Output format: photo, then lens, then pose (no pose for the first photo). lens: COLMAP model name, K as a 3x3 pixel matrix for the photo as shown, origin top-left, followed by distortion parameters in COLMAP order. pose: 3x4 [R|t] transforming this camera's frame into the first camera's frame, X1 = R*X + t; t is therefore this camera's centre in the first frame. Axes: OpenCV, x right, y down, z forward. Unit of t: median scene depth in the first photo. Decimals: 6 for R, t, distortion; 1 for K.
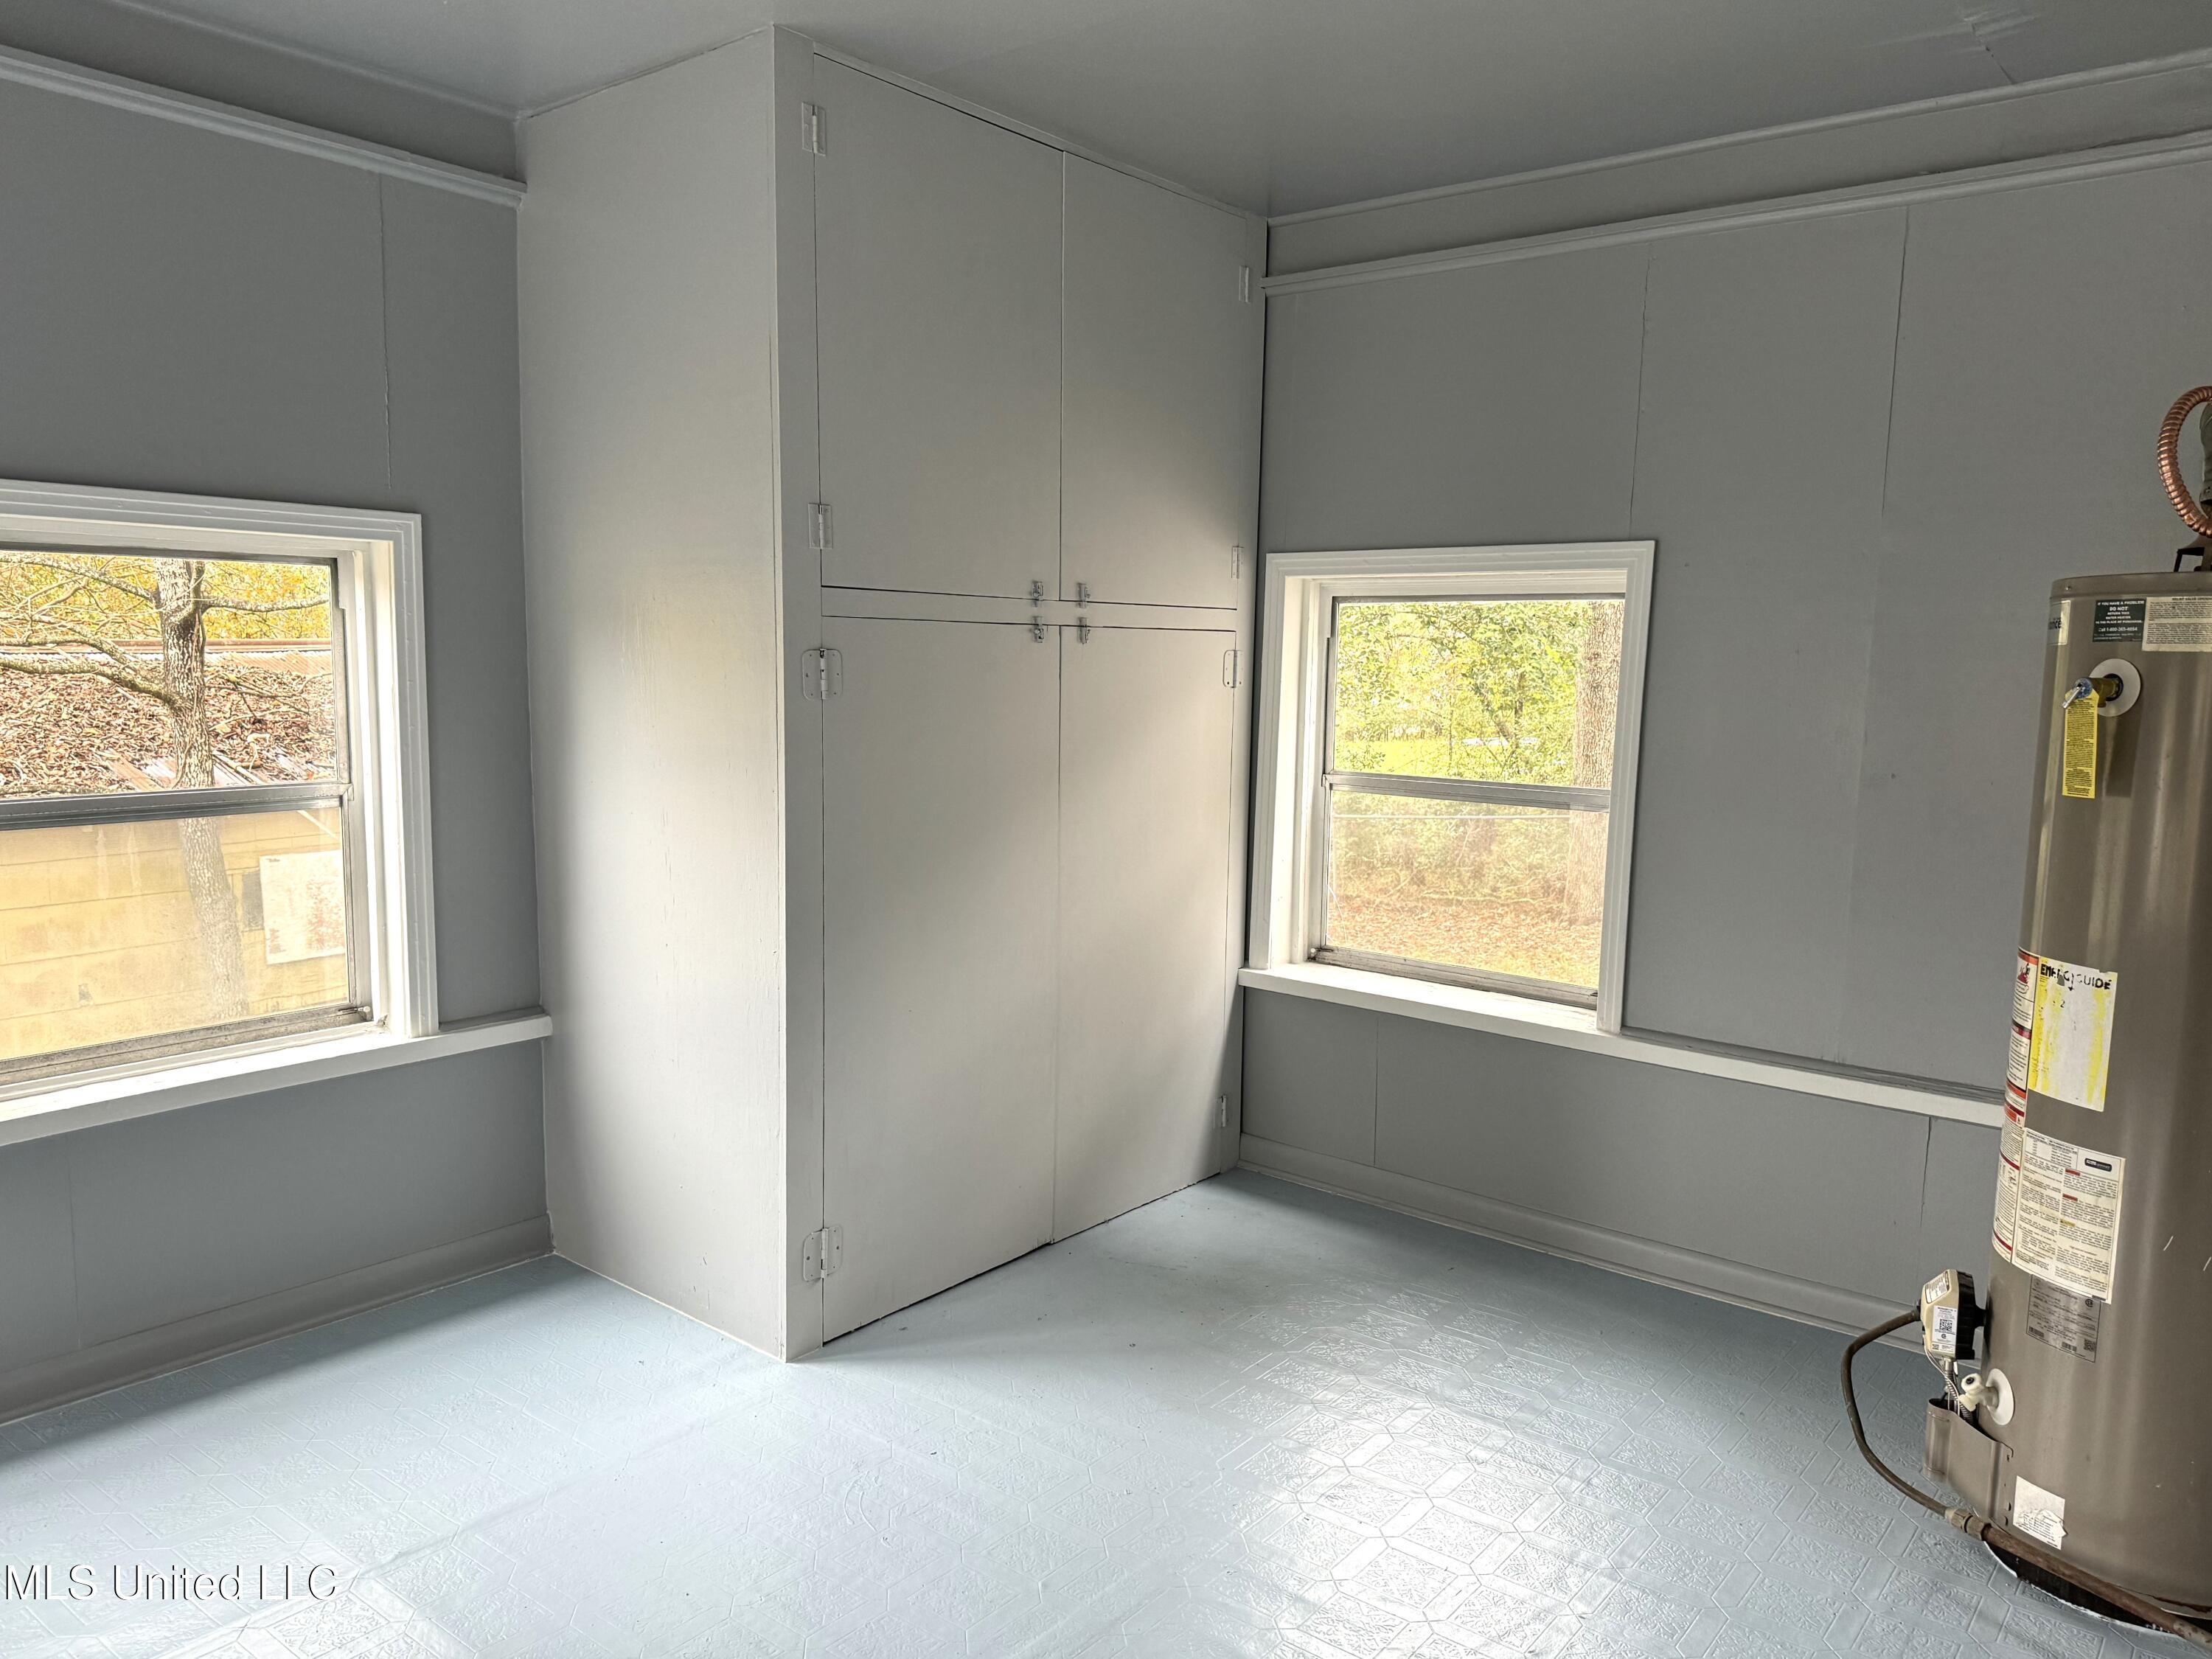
lens RADIAL K [[1519.3, 0, 1159.3], [0, 1519.3, 828.6], [0, 0, 1]] dist [0.067090, -0.078399]
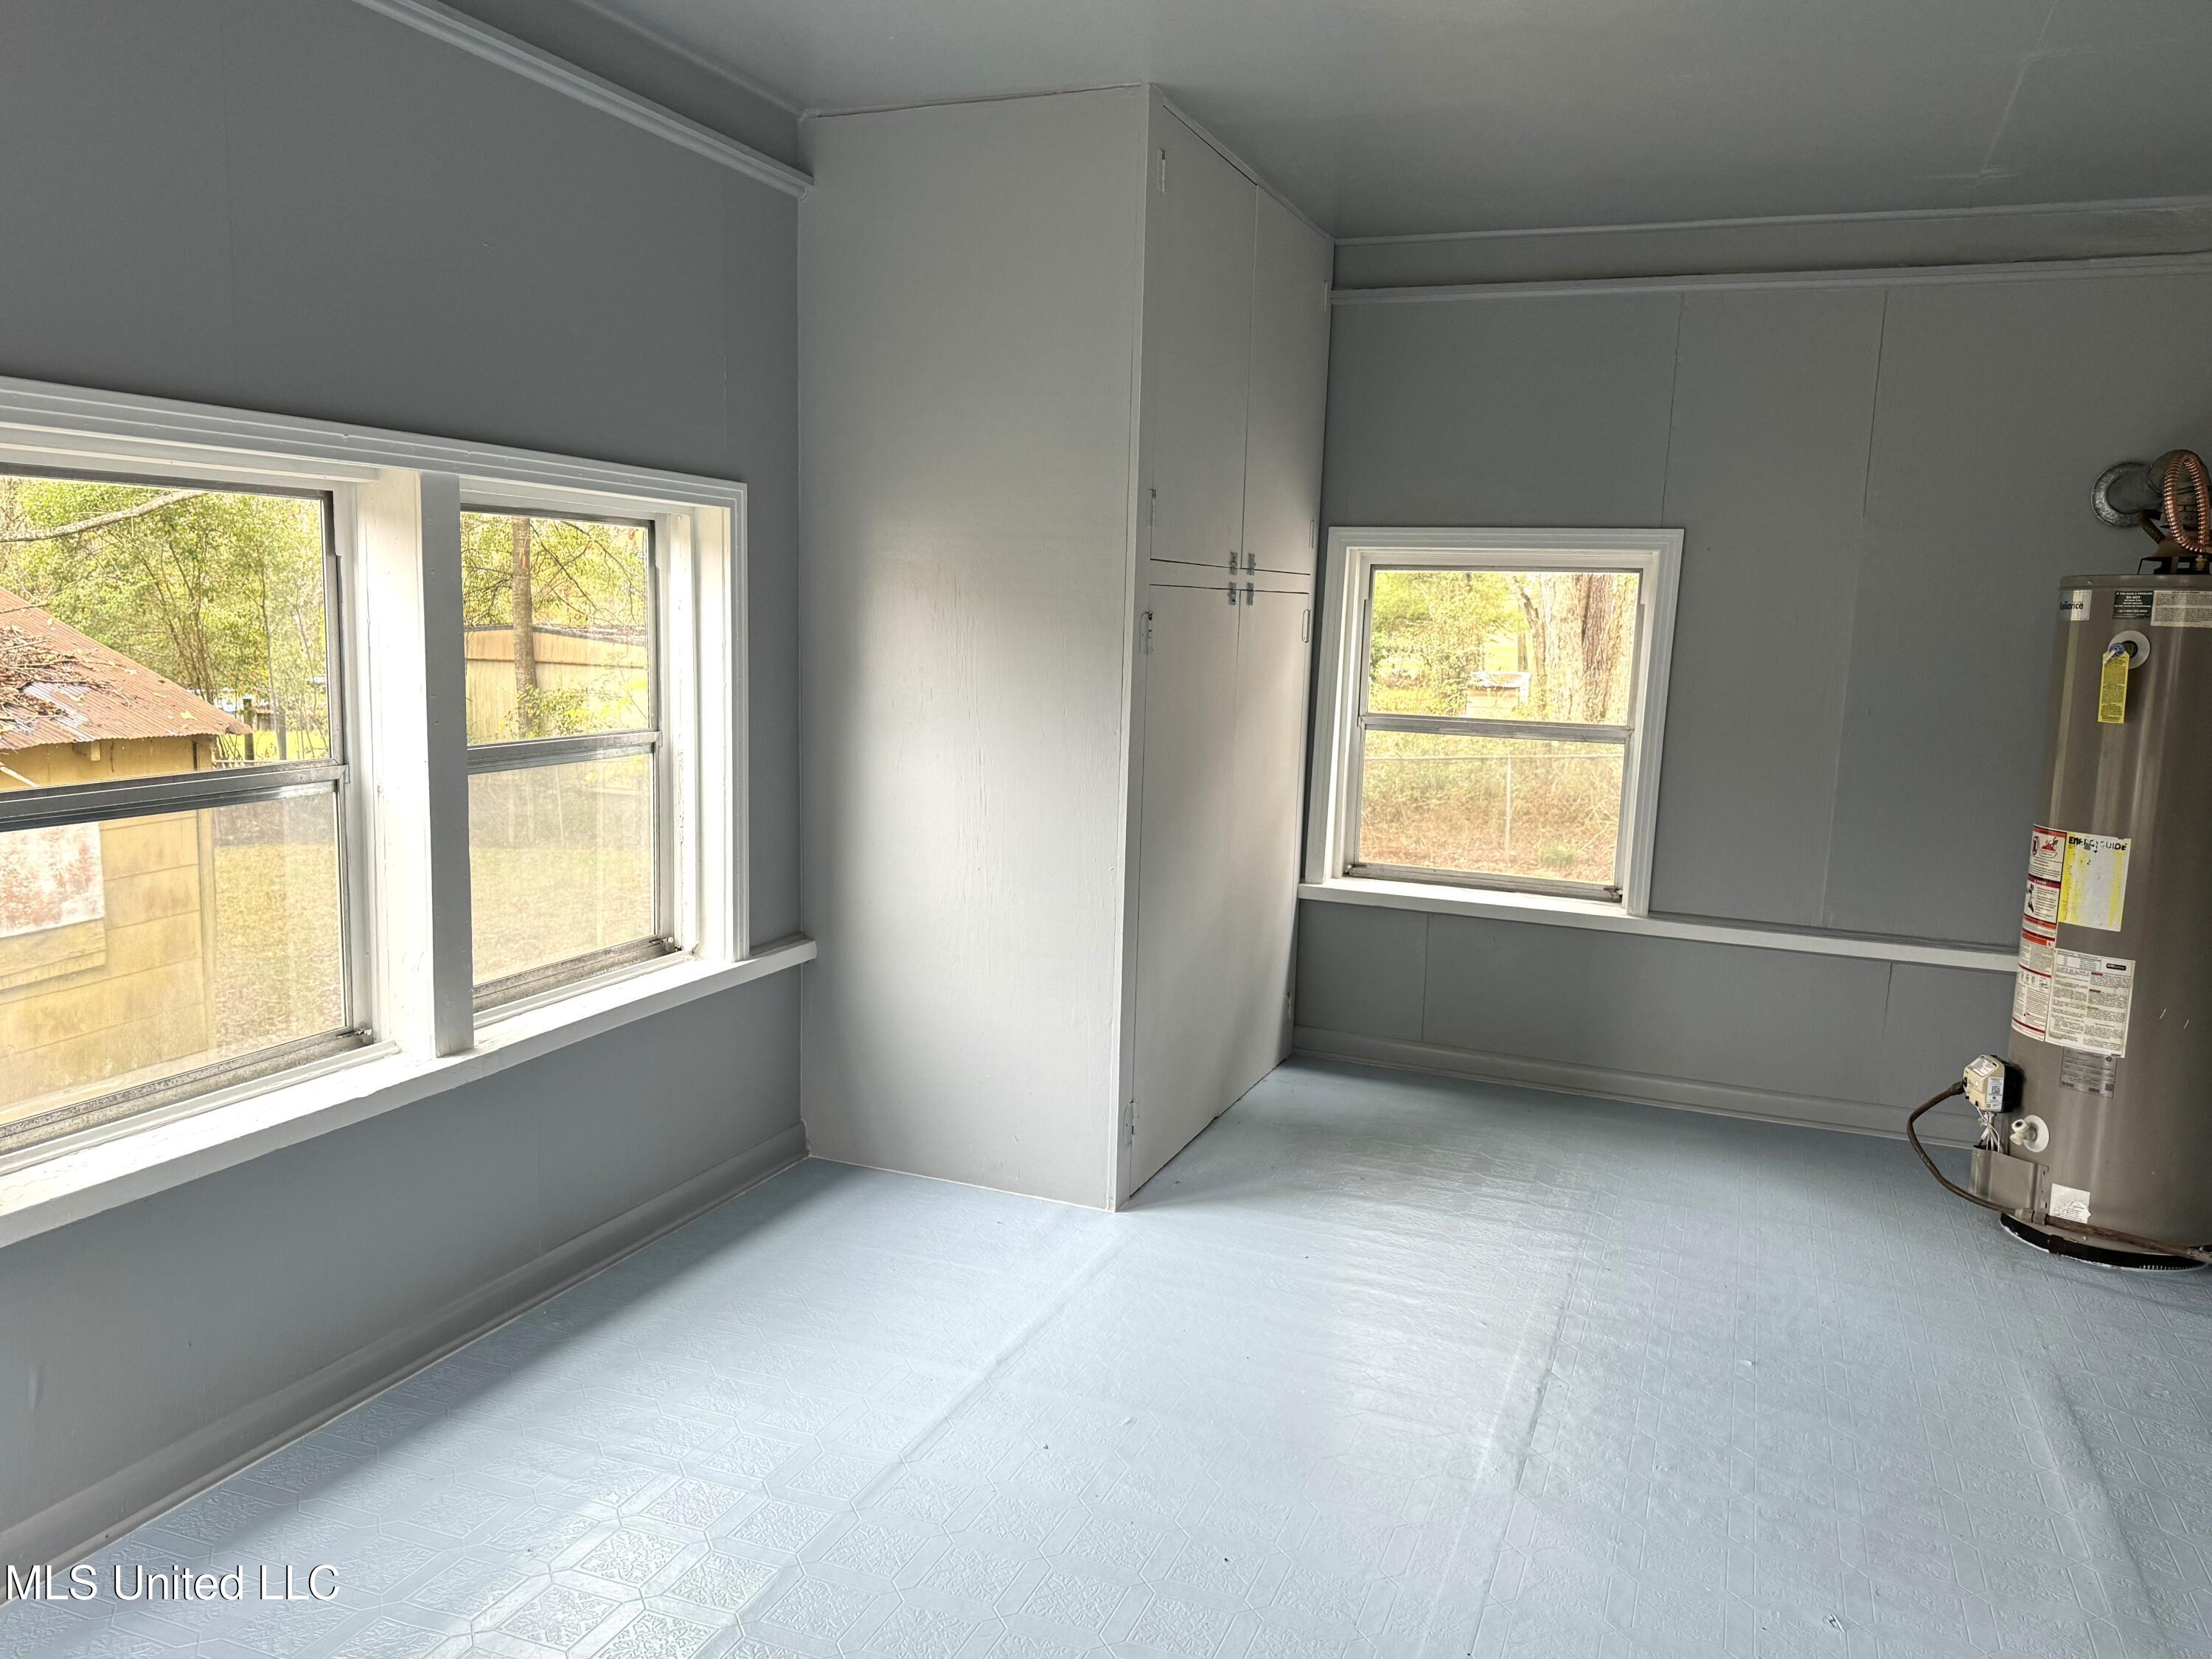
lens RADIAL K [[1586.2, 0, 1106.0], [0, 1586.2, 829.5], [0, 0, 1]] dist [0.090575, -0.131838]
pose [[0.960022, -0.027877, 0.278533, -0.540467], [0.019216, 0.999245, 0.033779, 0.008097], [-0.279265, -0.027076, 0.959832, -0.162349]]
